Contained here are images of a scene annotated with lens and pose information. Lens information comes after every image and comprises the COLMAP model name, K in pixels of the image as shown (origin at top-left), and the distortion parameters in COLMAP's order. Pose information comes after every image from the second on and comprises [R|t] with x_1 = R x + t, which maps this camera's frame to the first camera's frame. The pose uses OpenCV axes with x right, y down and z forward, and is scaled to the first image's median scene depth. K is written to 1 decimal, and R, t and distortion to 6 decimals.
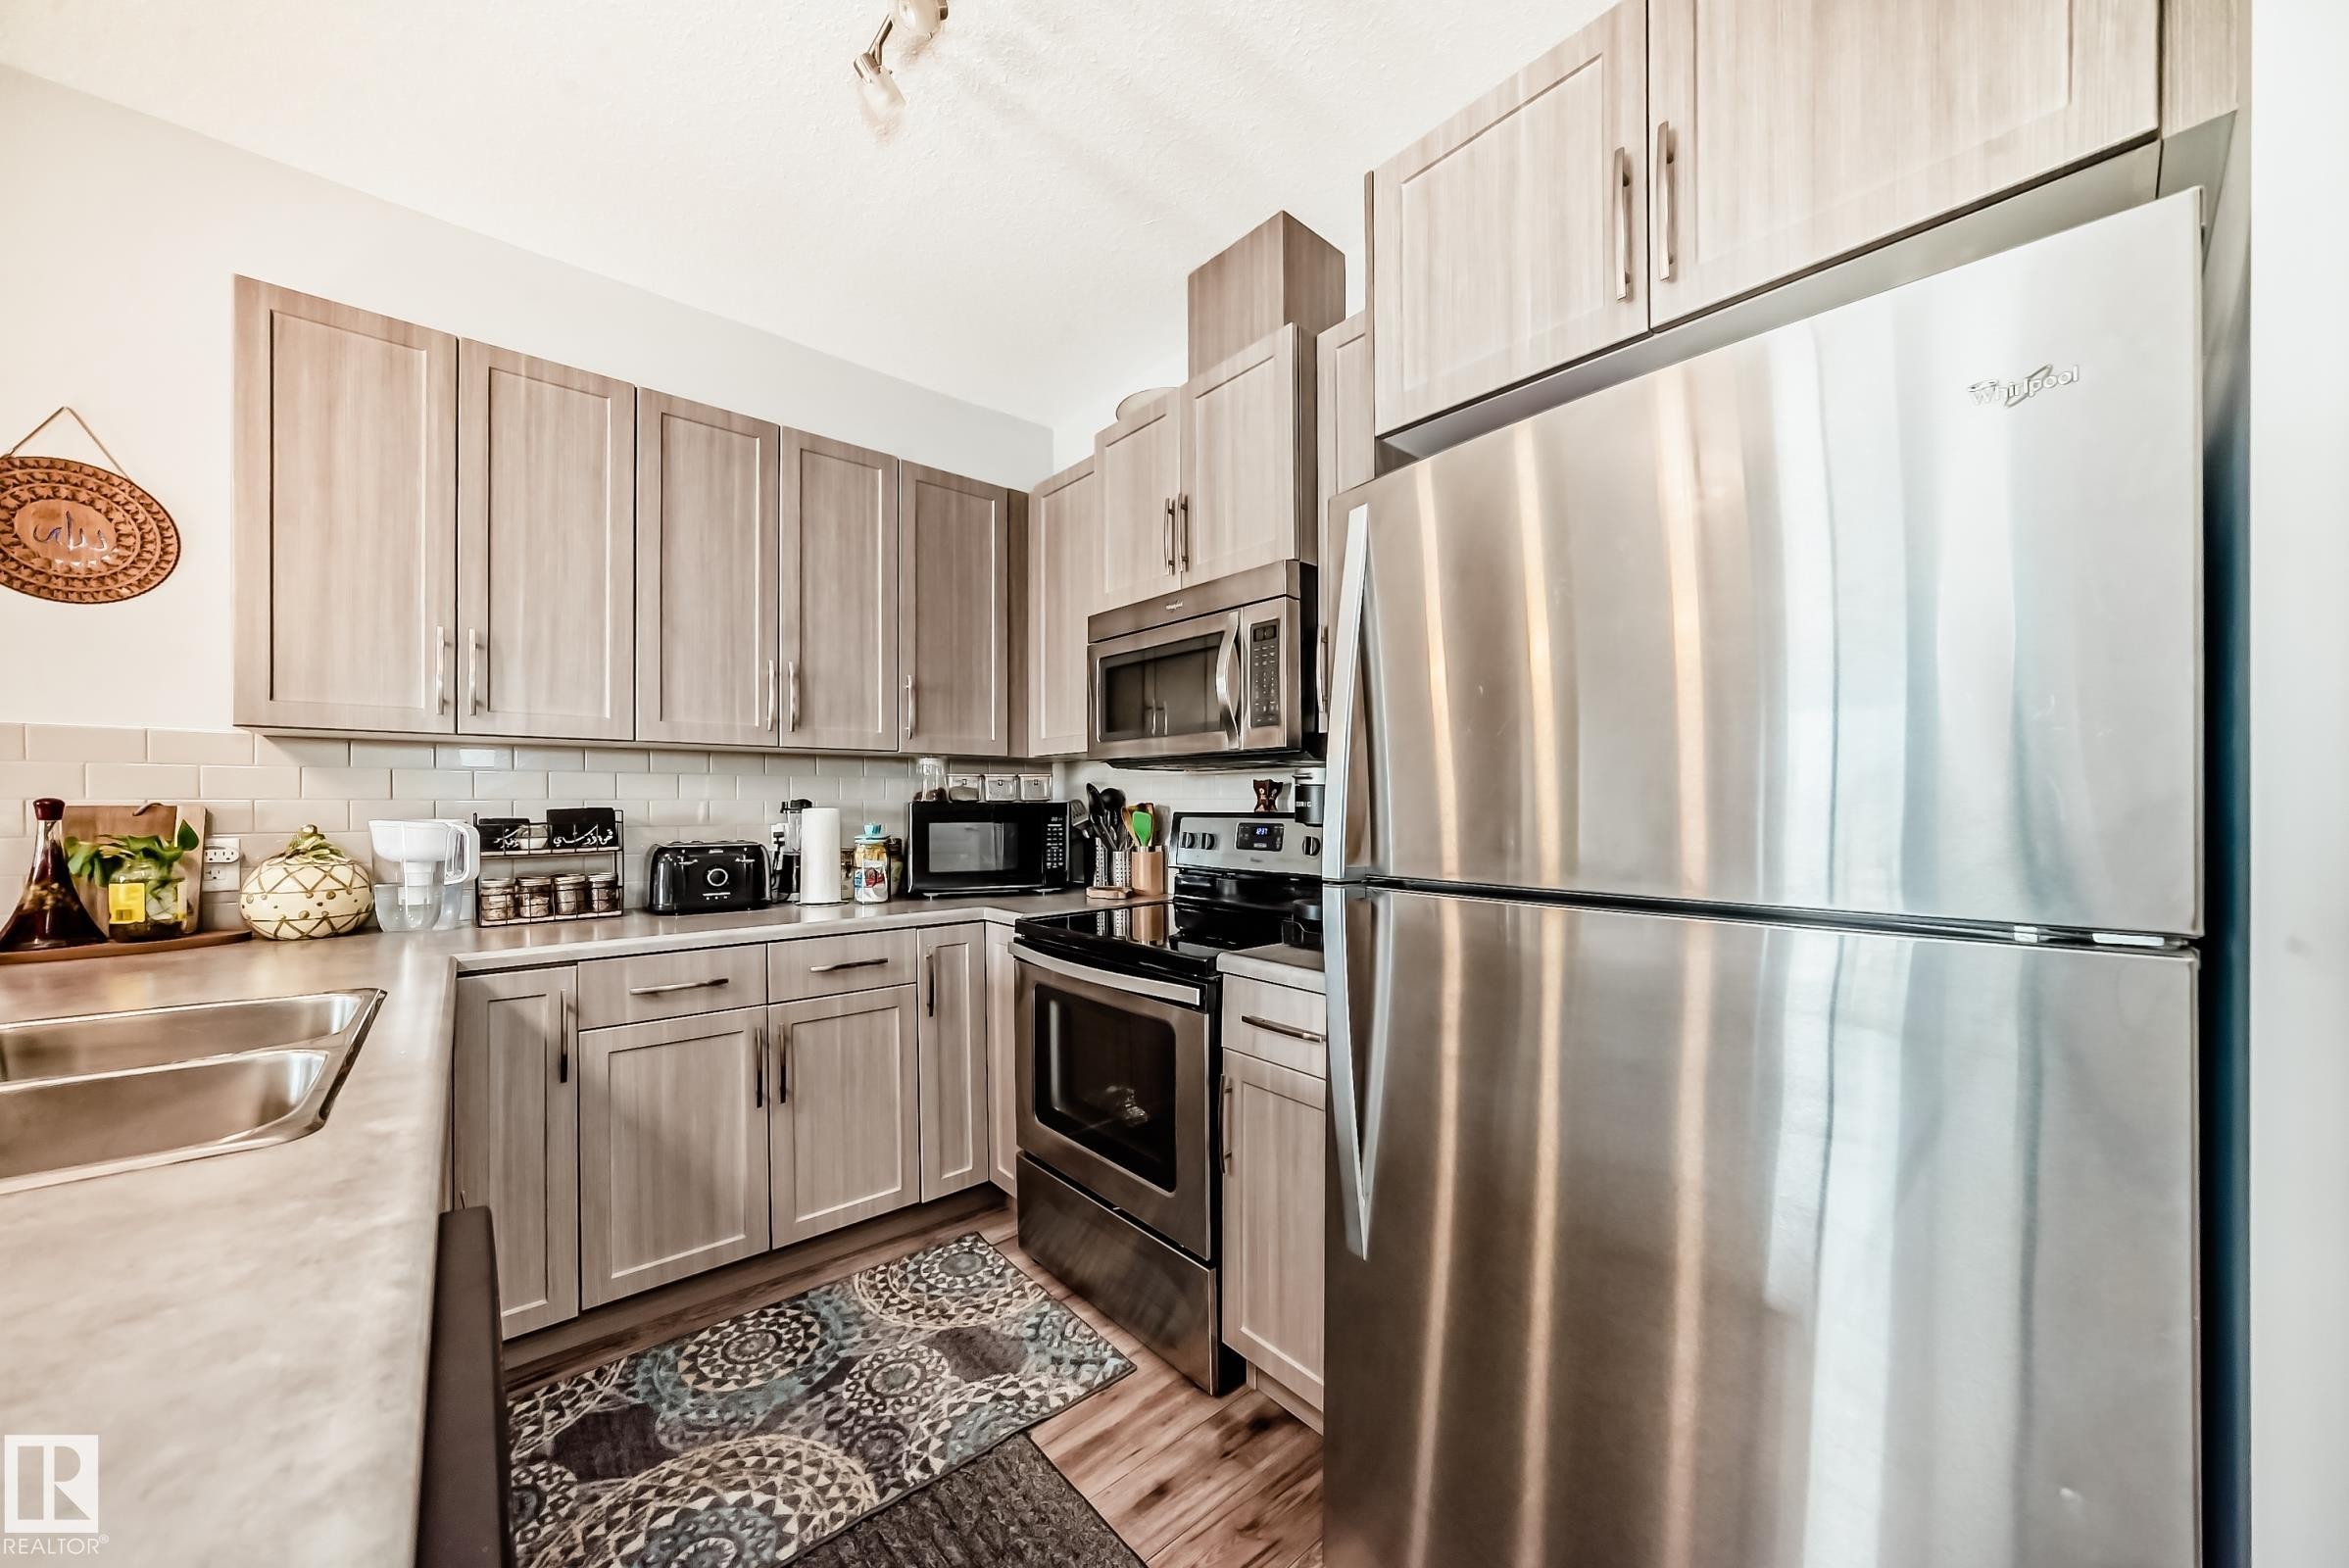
lens RADIAL K [[827.8, 0, 1199.5], [0, 827.8, 790.0], [0, 0, 1]] dist [-0.017463, 0.006094]
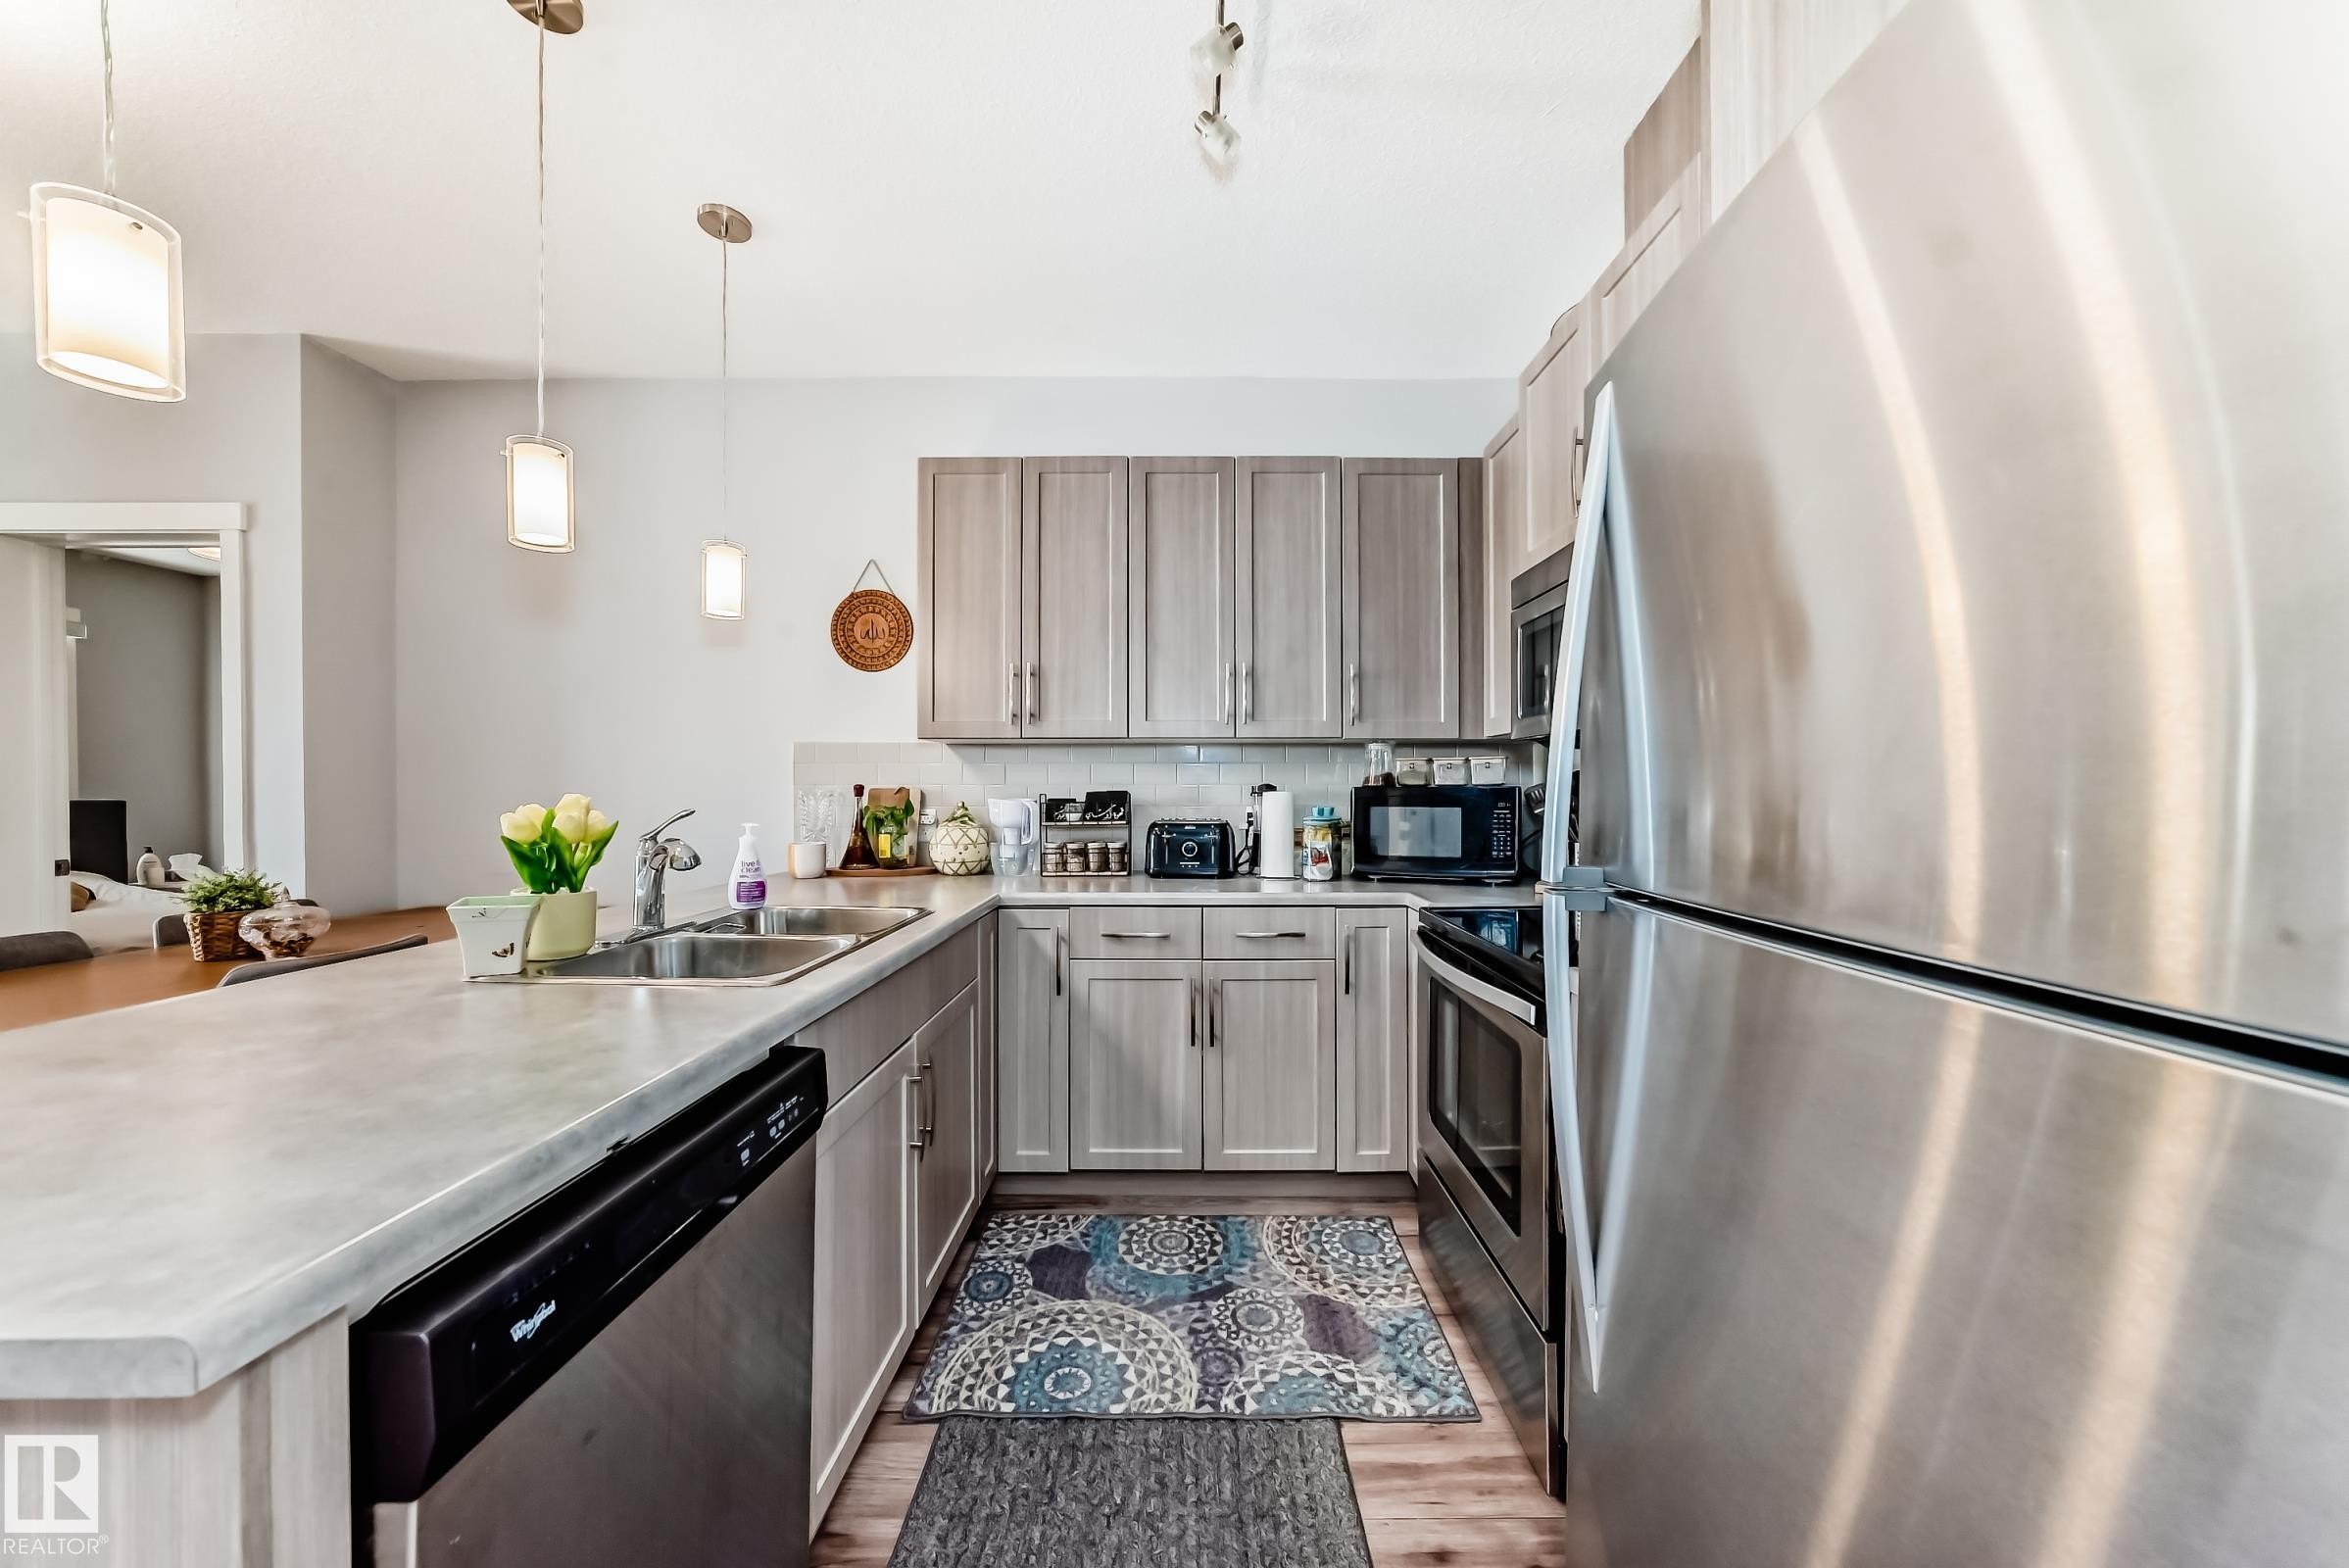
lens RADIAL K [[827.8, 0, 1181.2], [0, 827.8, 781.5], [0, 0, 1]] dist [-0.017463, 0.006094]
pose [[0.747106, -0.003547, -0.664695, 0.248885], [0.009464, 0.999941, 0.005301, 0.001567], [0.664637, -0.010251, 0.747096, 0.113299]]
